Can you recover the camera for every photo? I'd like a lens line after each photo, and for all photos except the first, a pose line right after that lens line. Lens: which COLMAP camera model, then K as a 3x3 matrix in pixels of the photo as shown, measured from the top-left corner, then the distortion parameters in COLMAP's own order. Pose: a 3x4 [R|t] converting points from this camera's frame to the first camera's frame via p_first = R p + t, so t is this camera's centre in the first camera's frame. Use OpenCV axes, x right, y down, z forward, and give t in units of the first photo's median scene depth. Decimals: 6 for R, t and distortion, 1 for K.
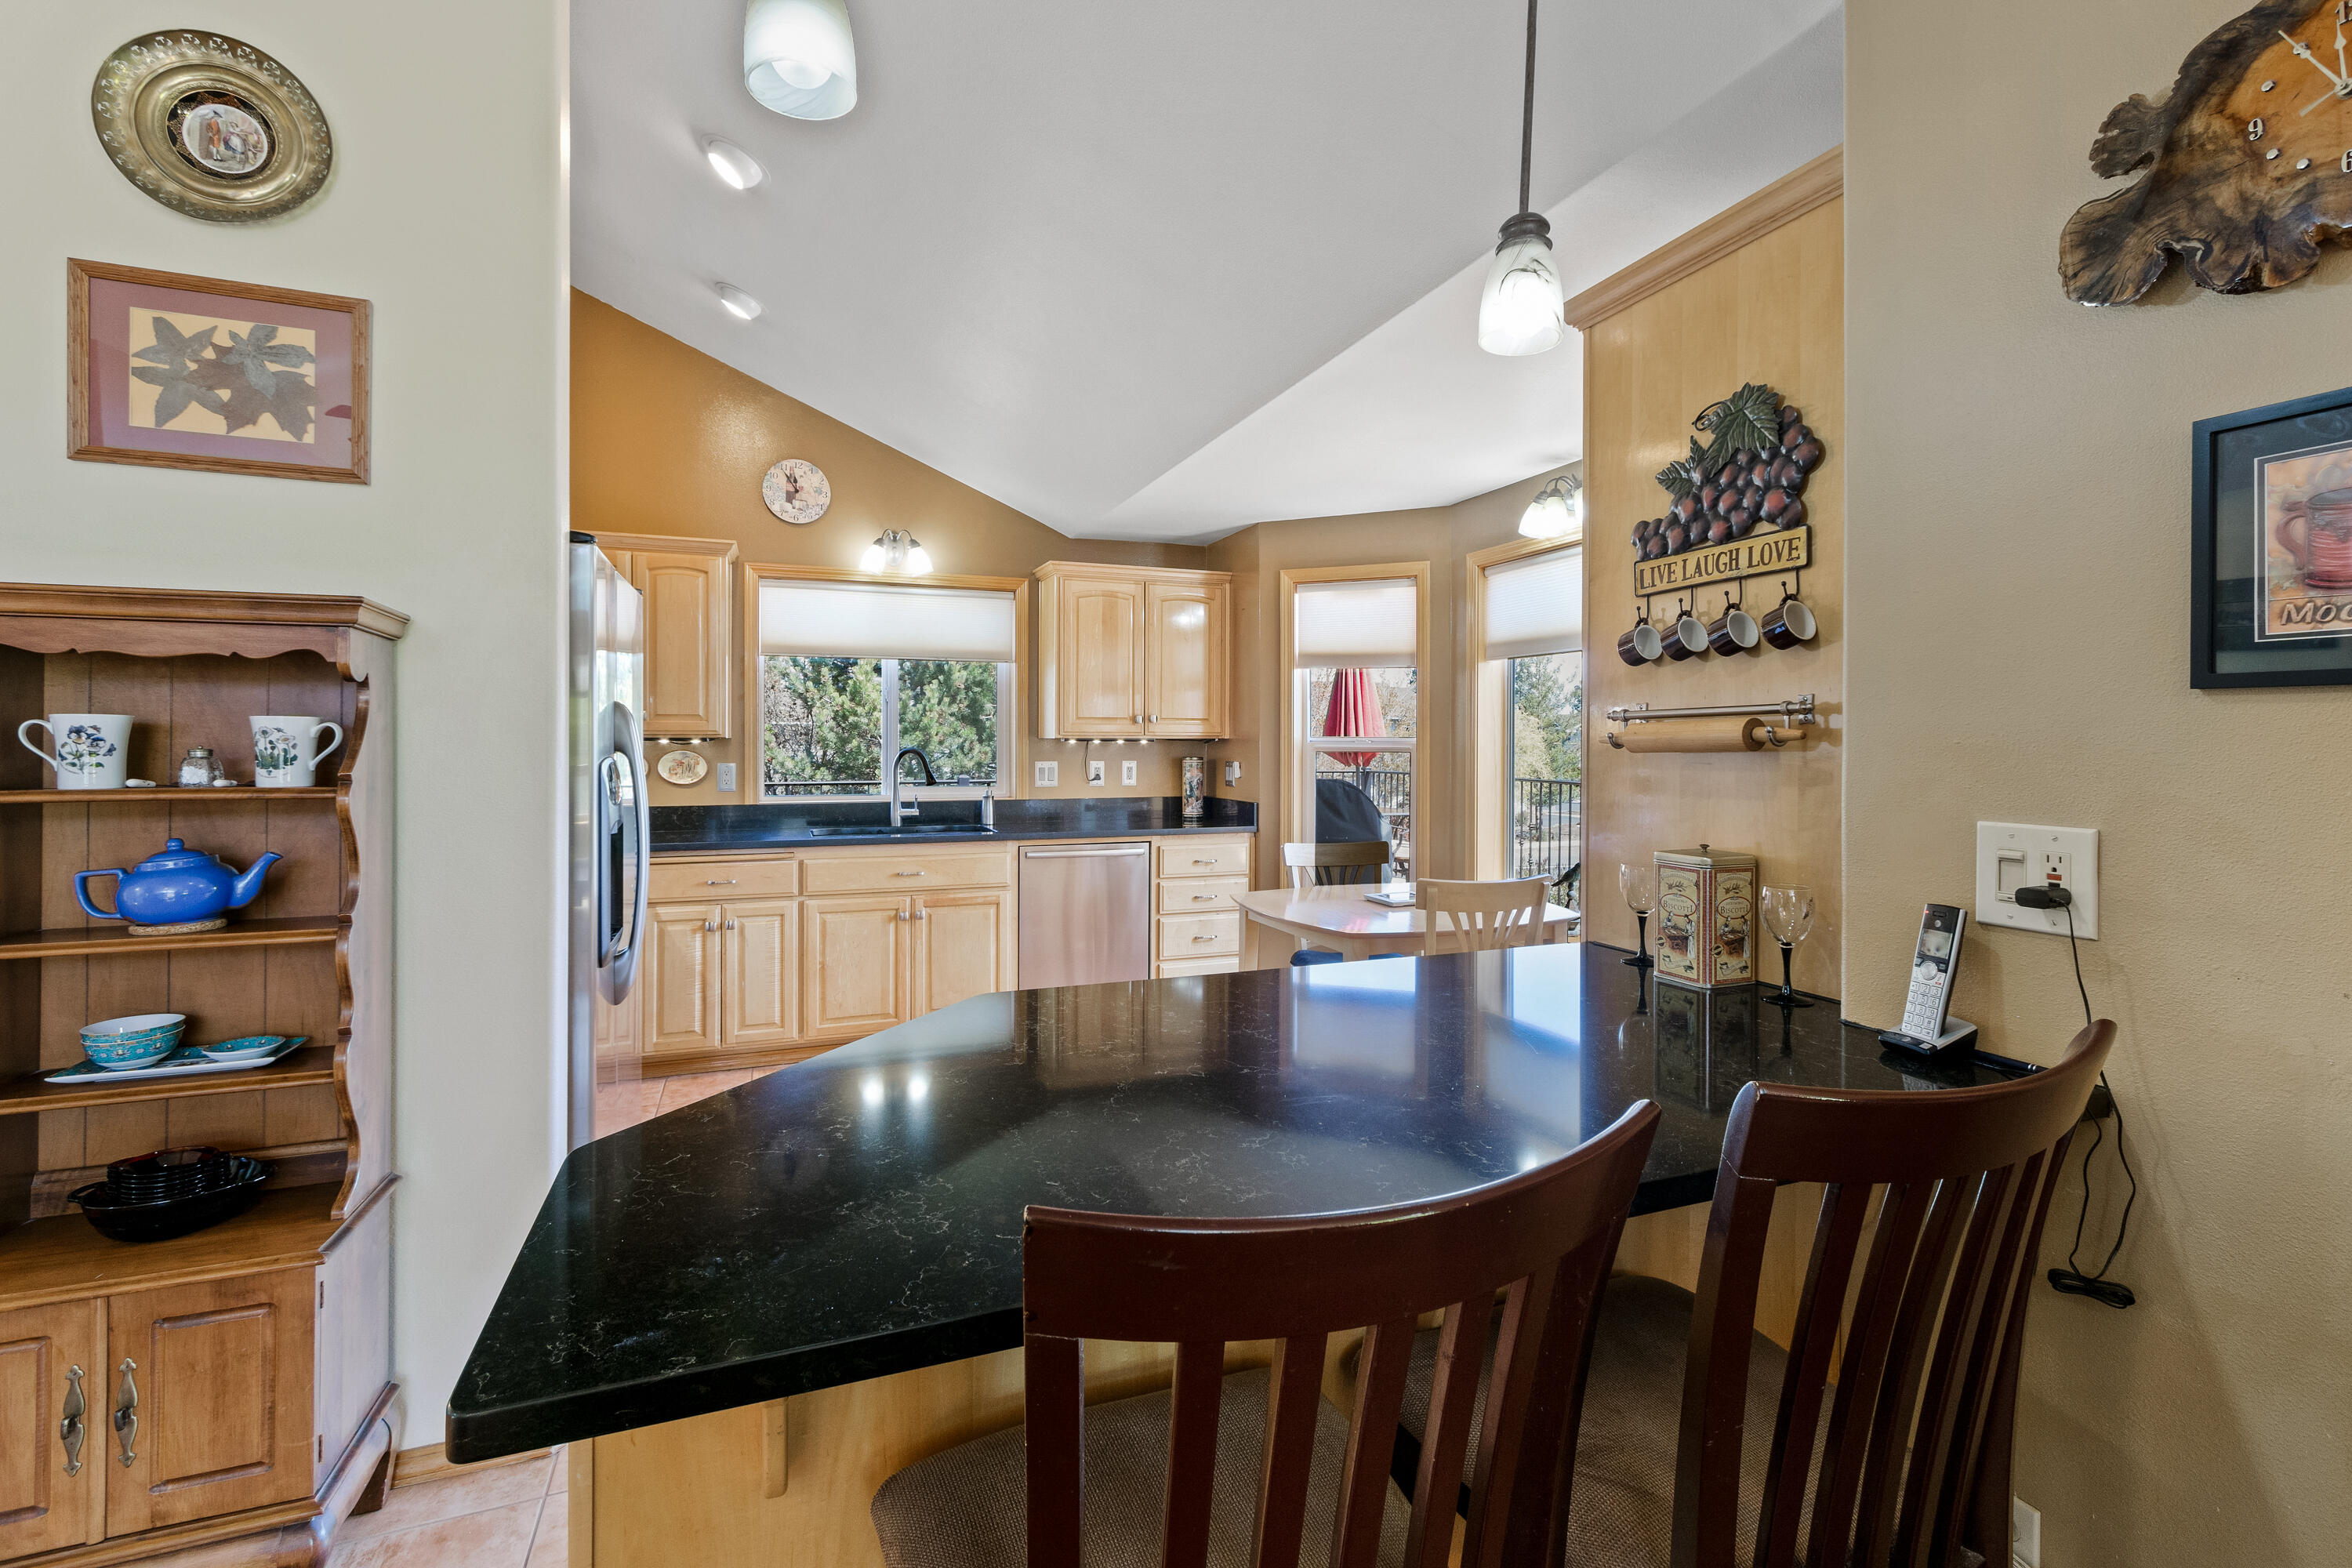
lens RADIAL K [[1059.0, 0, 1174.3], [0, 1059.0, 746.7], [0, 0, 1]] dist [-0.001667, 0.000866]
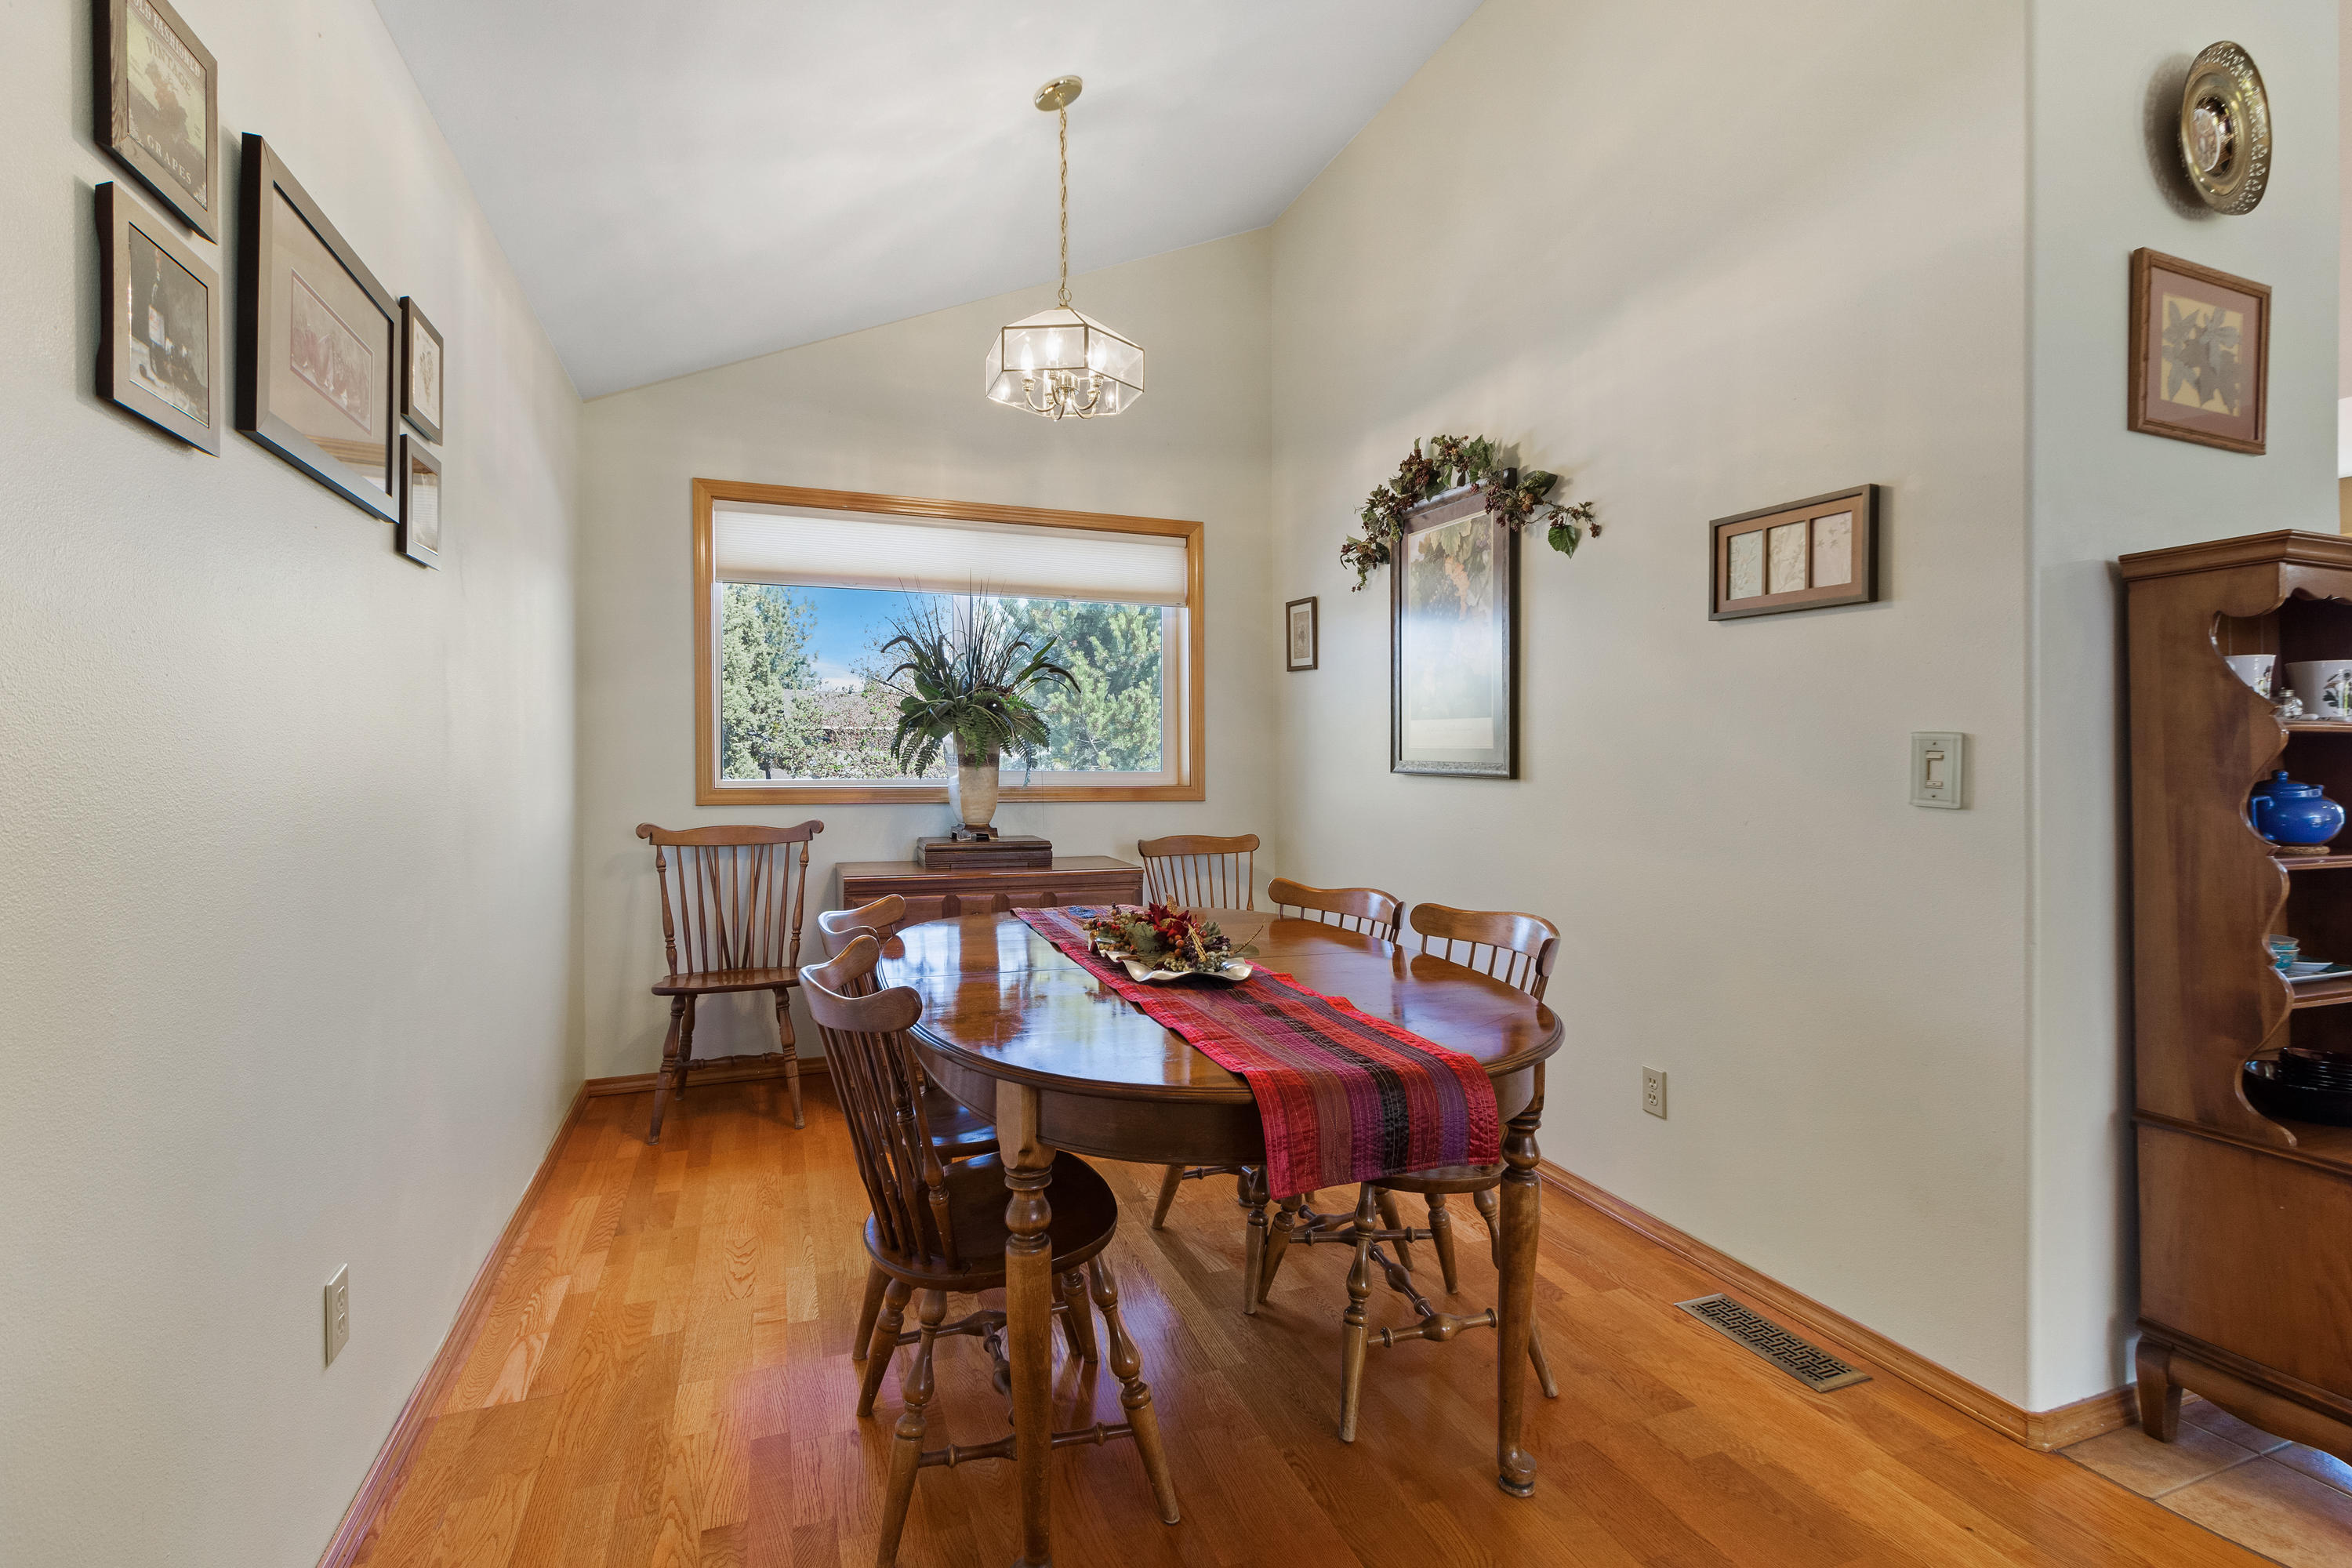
lens RADIAL K [[1059.0, 0, 1185.2], [0, 1059.0, 771.6], [0, 0, 1]] dist [-0.001667, 0.000866]
pose [[0.999870, 0.008015, 0.014005, -0.743683], [-0.008215, 0.999865, 0.014256, 0.029835], [-0.013889, -0.014369, 0.999800, -0.037409]]
